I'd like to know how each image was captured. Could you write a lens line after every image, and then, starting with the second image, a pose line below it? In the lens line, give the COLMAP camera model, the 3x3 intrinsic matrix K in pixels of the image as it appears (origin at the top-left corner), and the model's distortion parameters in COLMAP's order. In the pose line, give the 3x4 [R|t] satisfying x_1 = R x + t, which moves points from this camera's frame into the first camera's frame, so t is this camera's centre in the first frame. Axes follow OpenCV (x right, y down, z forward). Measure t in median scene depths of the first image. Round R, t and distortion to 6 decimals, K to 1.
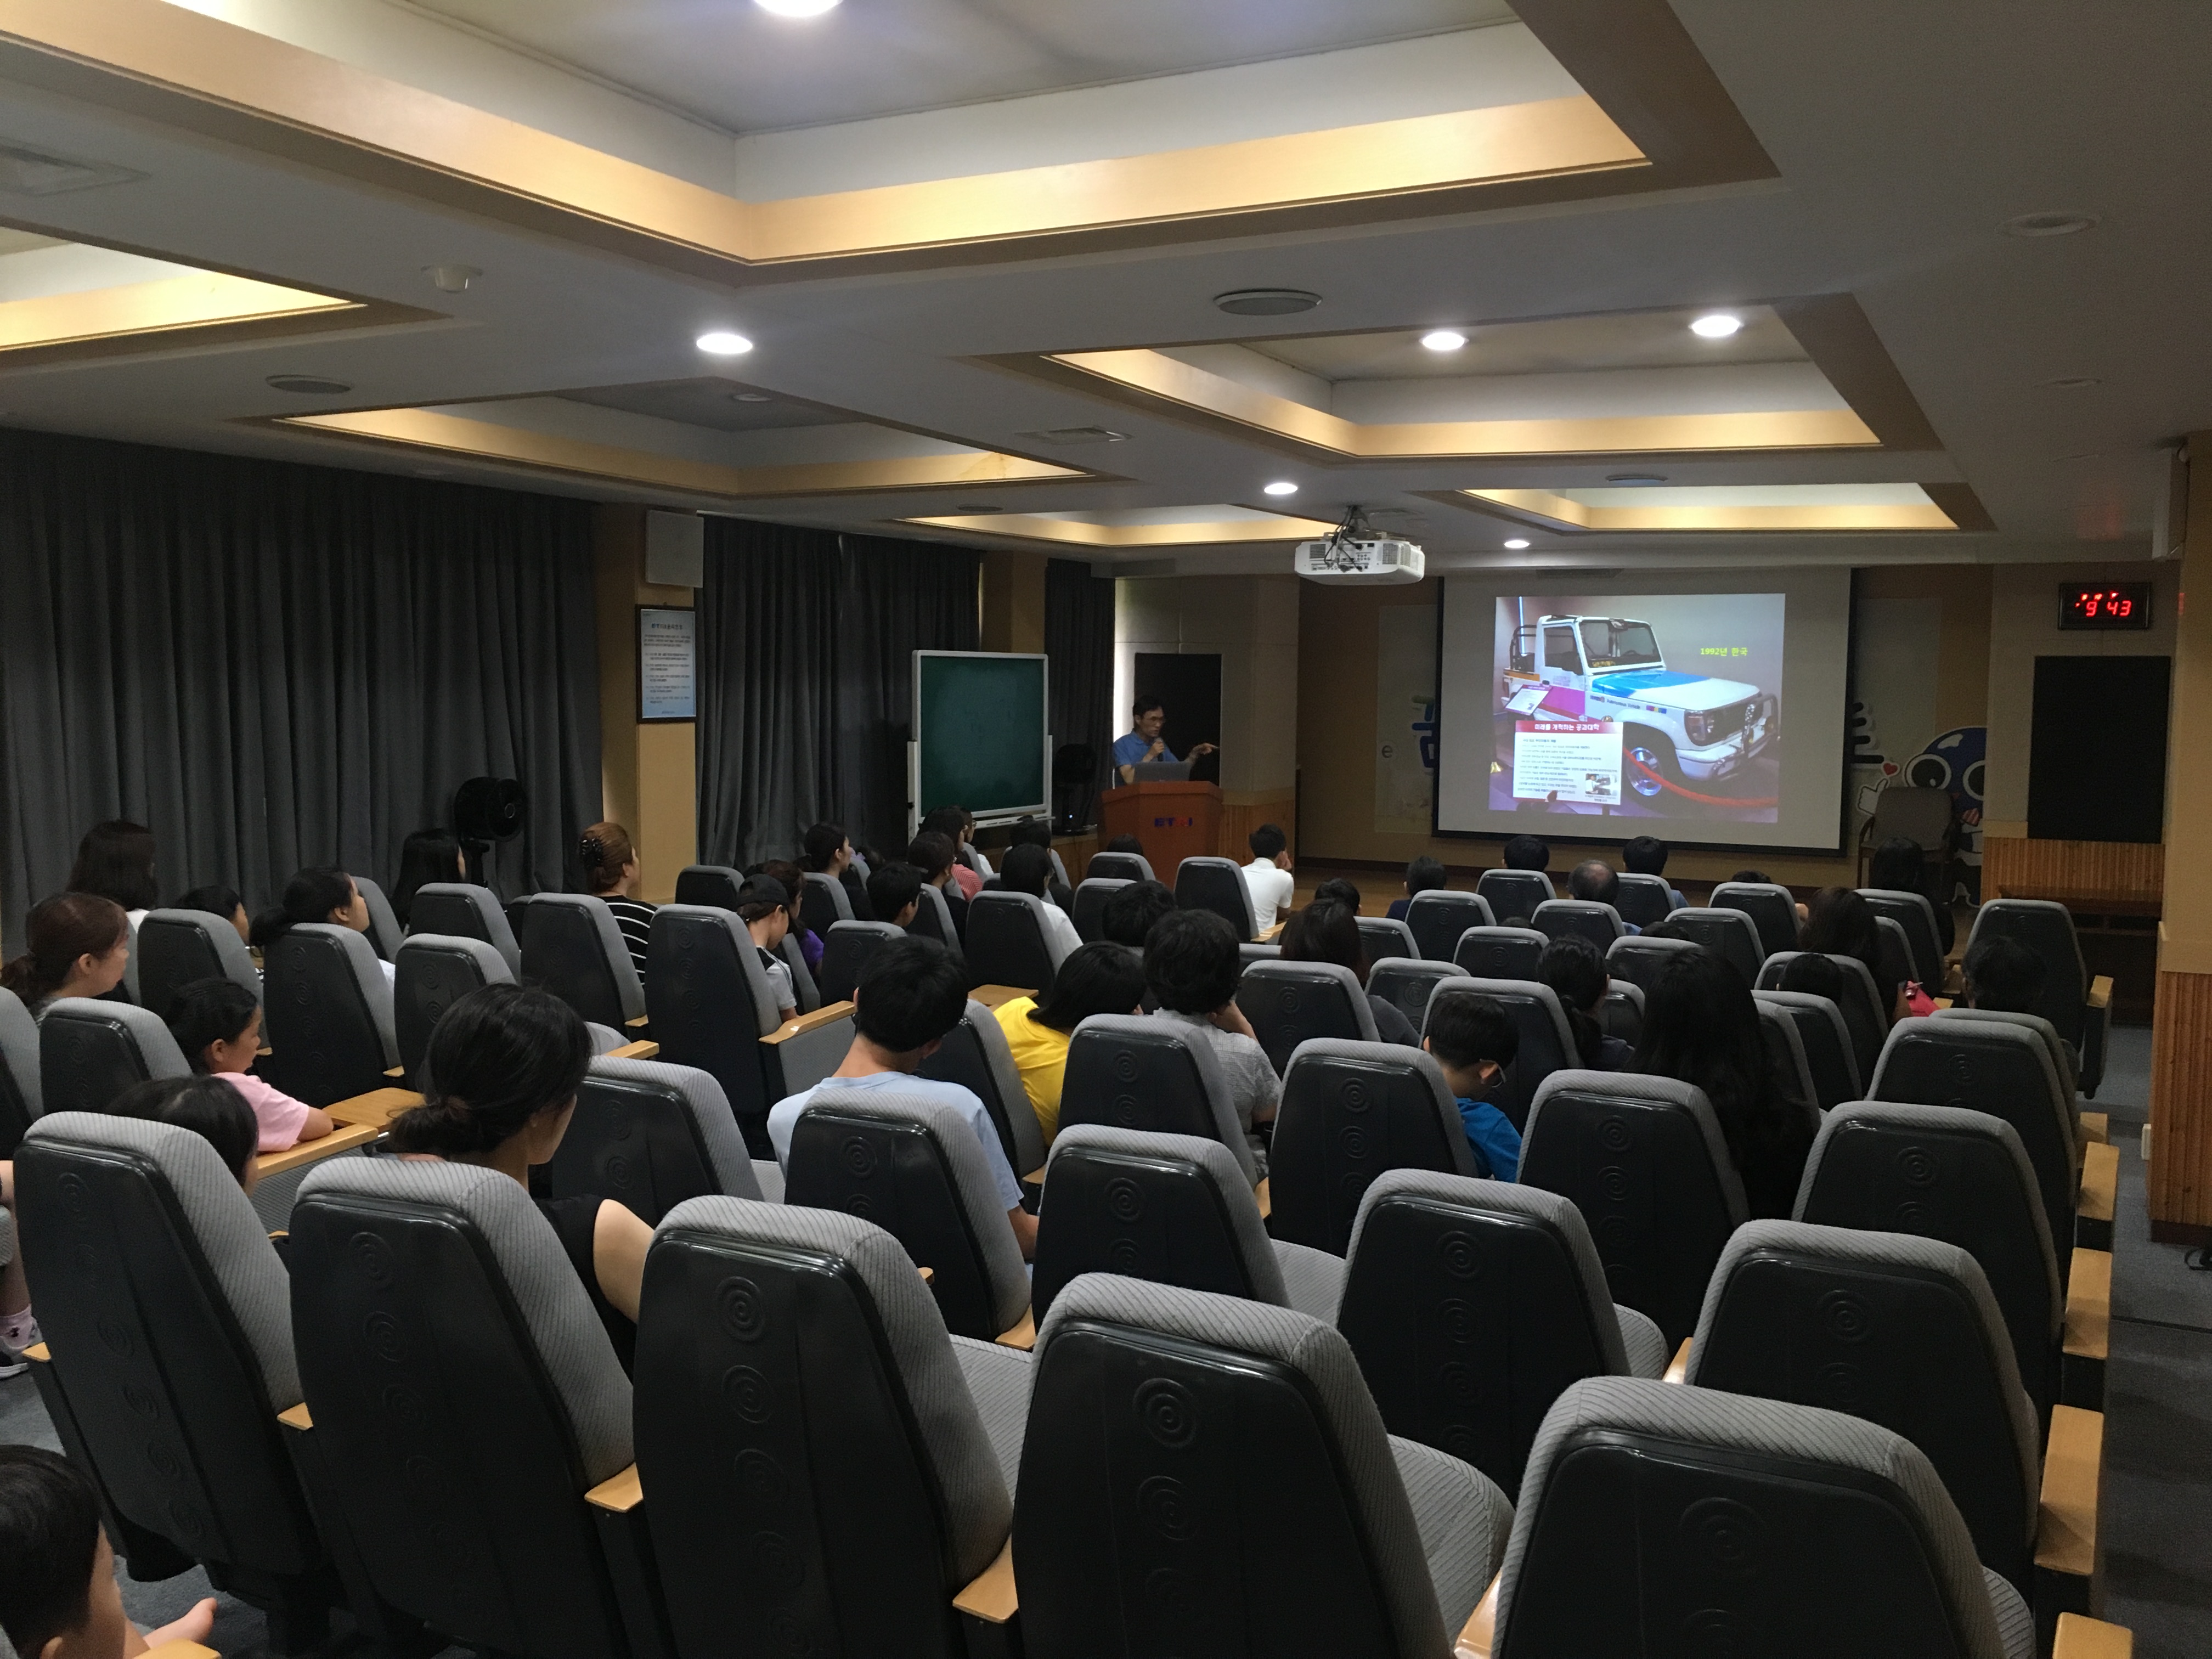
lens RADIAL K [[1867.9, 0, 1106.6], [0, 1867.9, 836.7], [0, 0, 1]] dist [0.066901, -0.076909]
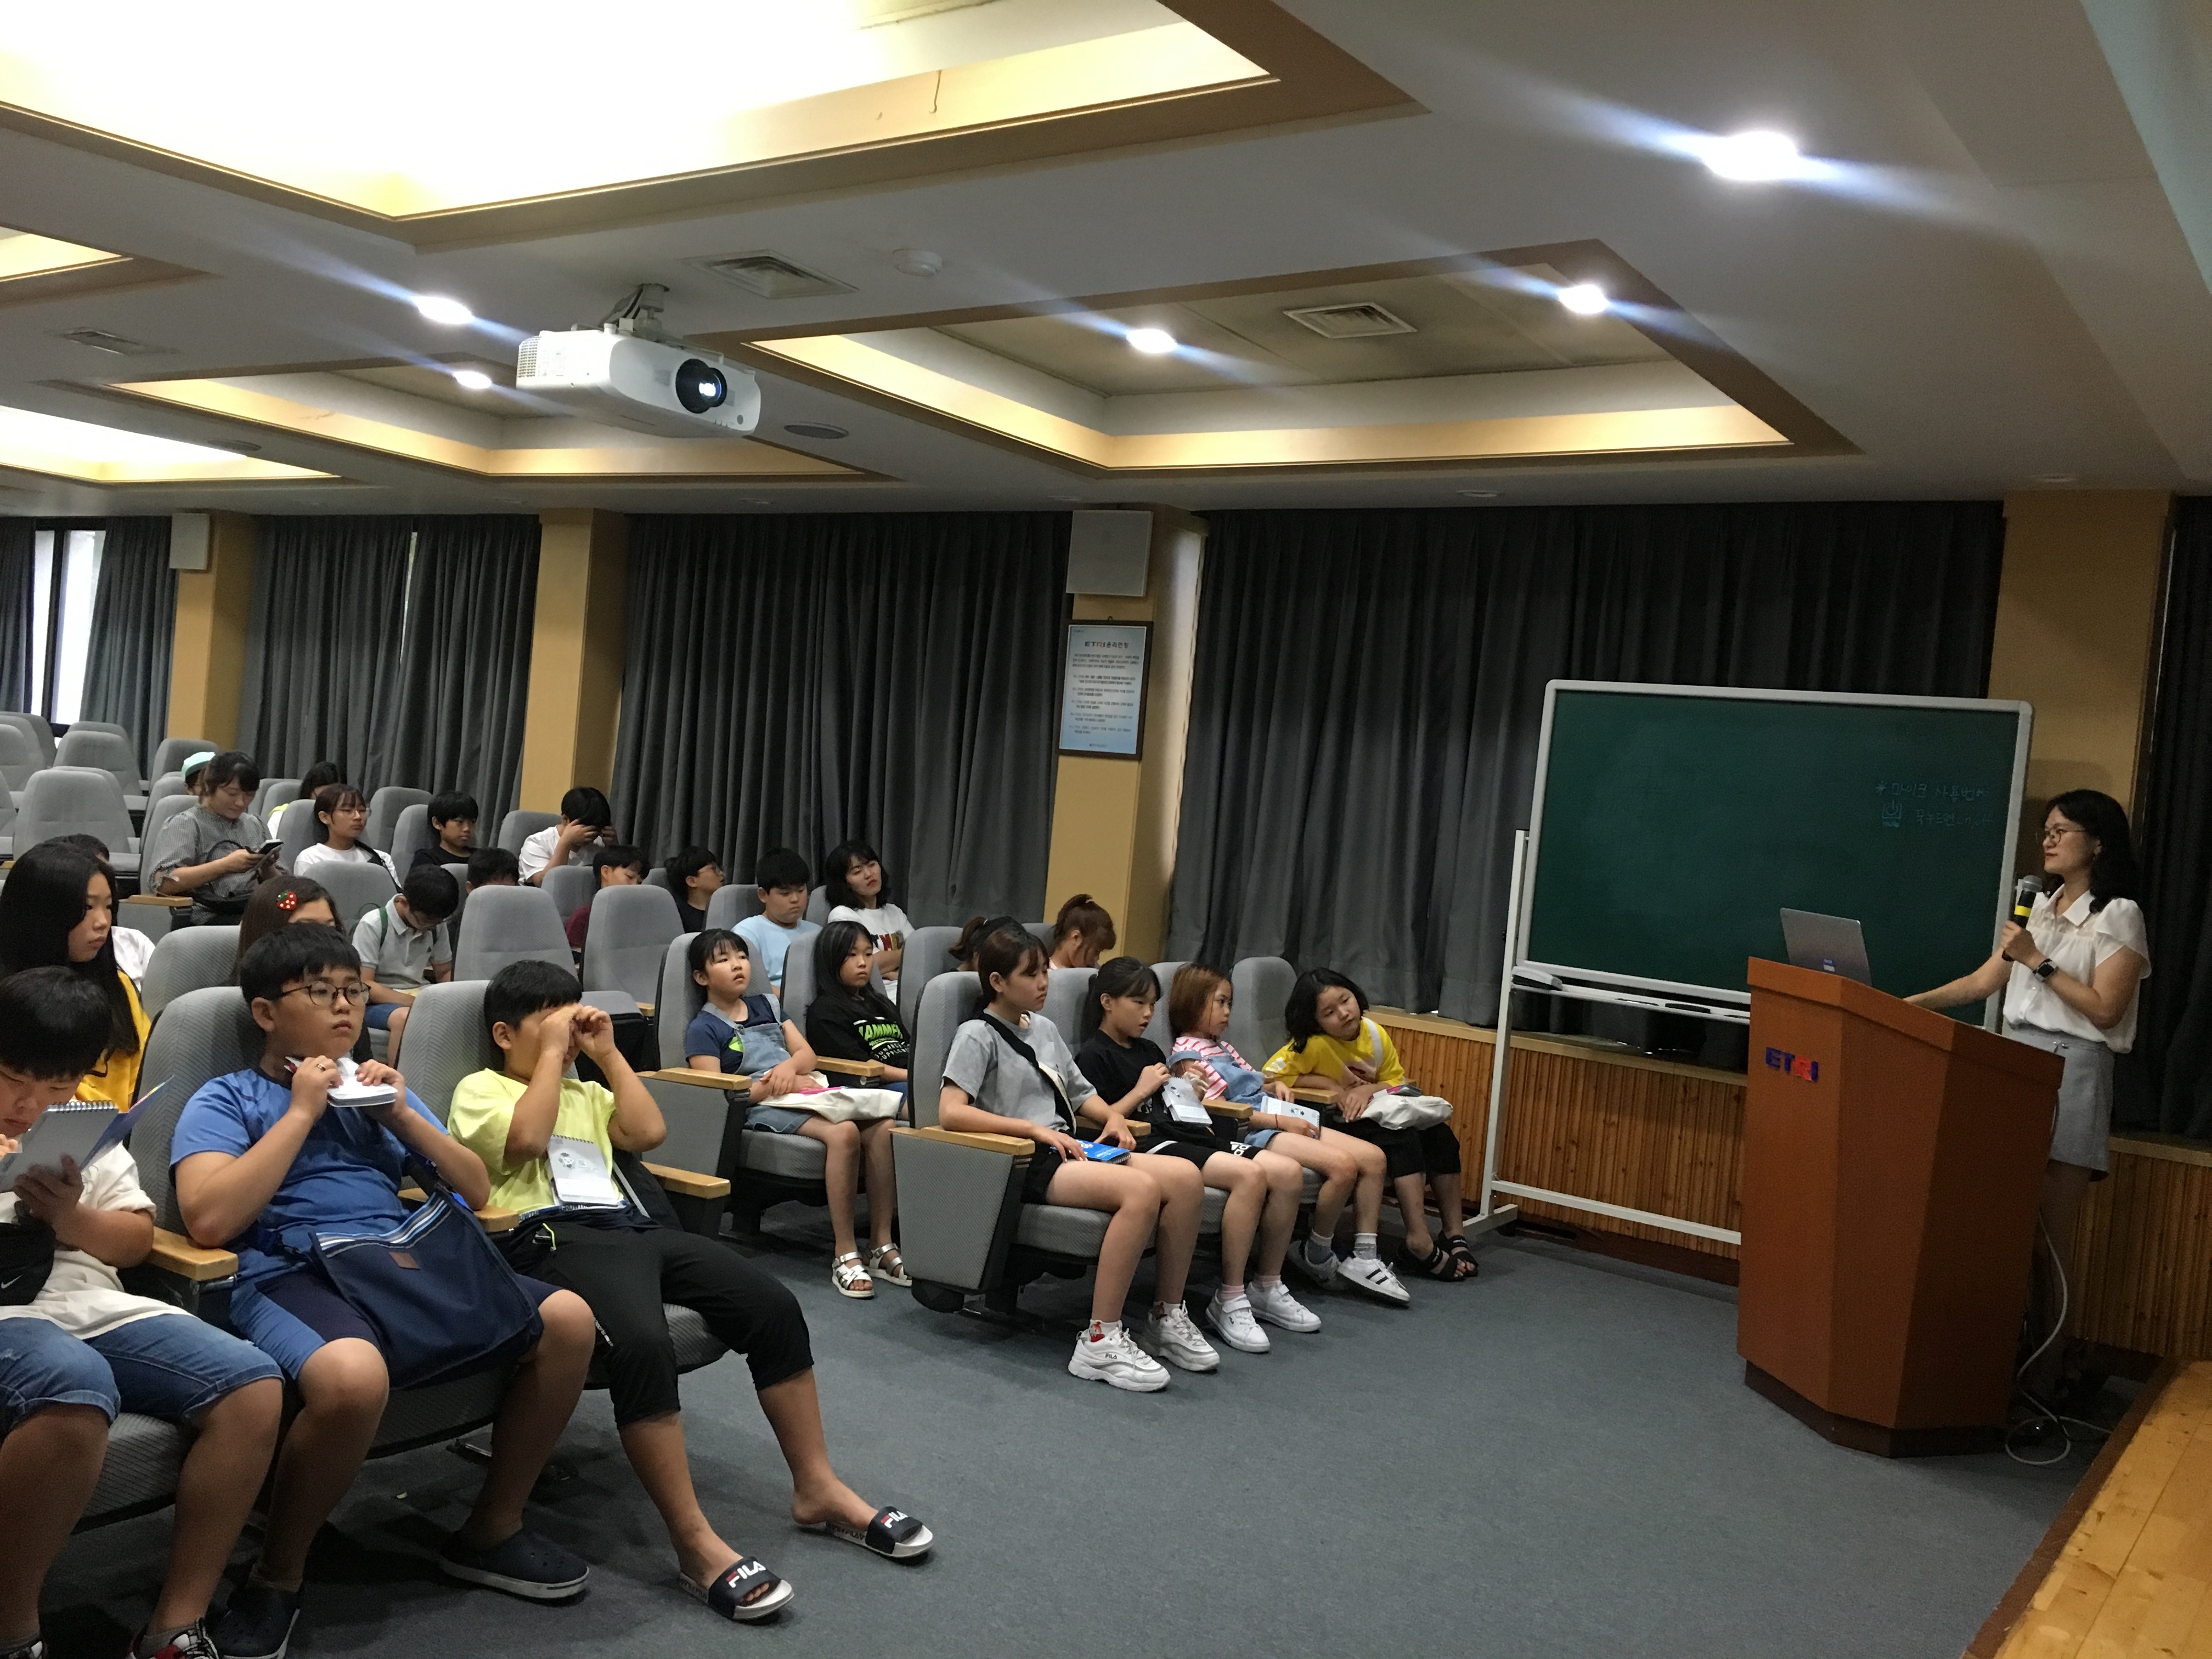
lens RADIAL K [[1867.9, 0, 1106.6], [0, 1867.9, 836.7], [0, 0, 1]] dist [0.066901, -0.076909]
pose [[-0.133566, 0.026838, -0.990676, 0.502790], [-0.161424, 0.985694, 0.048466, -0.056393], [0.977805, 0.166392, -0.127323, 0.937394]]
